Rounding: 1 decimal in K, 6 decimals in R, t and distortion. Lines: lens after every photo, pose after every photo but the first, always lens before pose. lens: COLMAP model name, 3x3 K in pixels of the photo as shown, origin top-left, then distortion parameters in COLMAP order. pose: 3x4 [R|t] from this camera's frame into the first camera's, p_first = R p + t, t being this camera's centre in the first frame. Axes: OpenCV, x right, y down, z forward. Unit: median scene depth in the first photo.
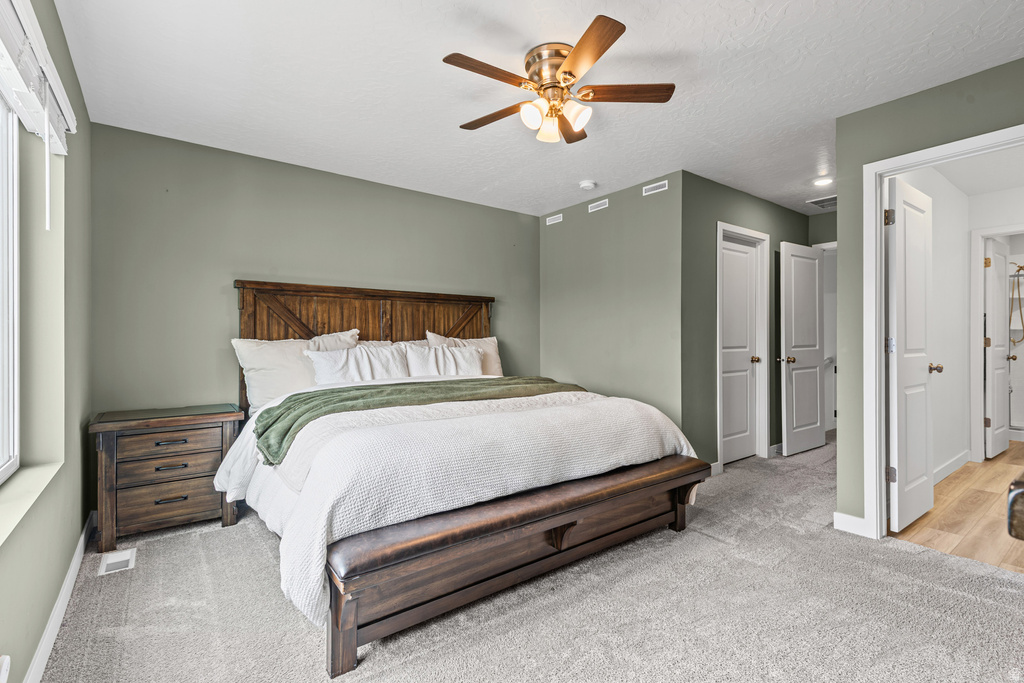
lens RADIAL K [[462.8, 0, 506.6], [0, 462.8, 342.0], [0, 0, 1]] dist [0.025975, -0.009382]
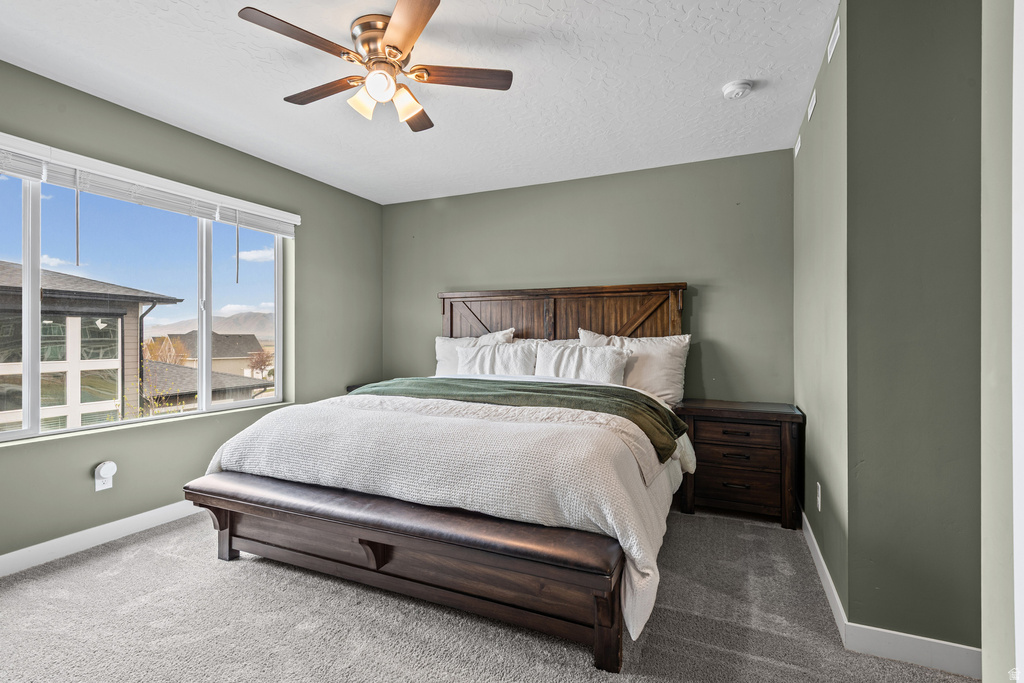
lens RADIAL K [[462.8, 0, 501.6], [0, 462.8, 338.2], [0, 0, 1]] dist [0.025975, -0.009382]
pose [[0.496877, 0.003090, -0.867815, 0.565095], [-0.006621, 0.999978, -0.000231, -0.003635], [0.867795, 0.005860, 0.496887, 0.415404]]
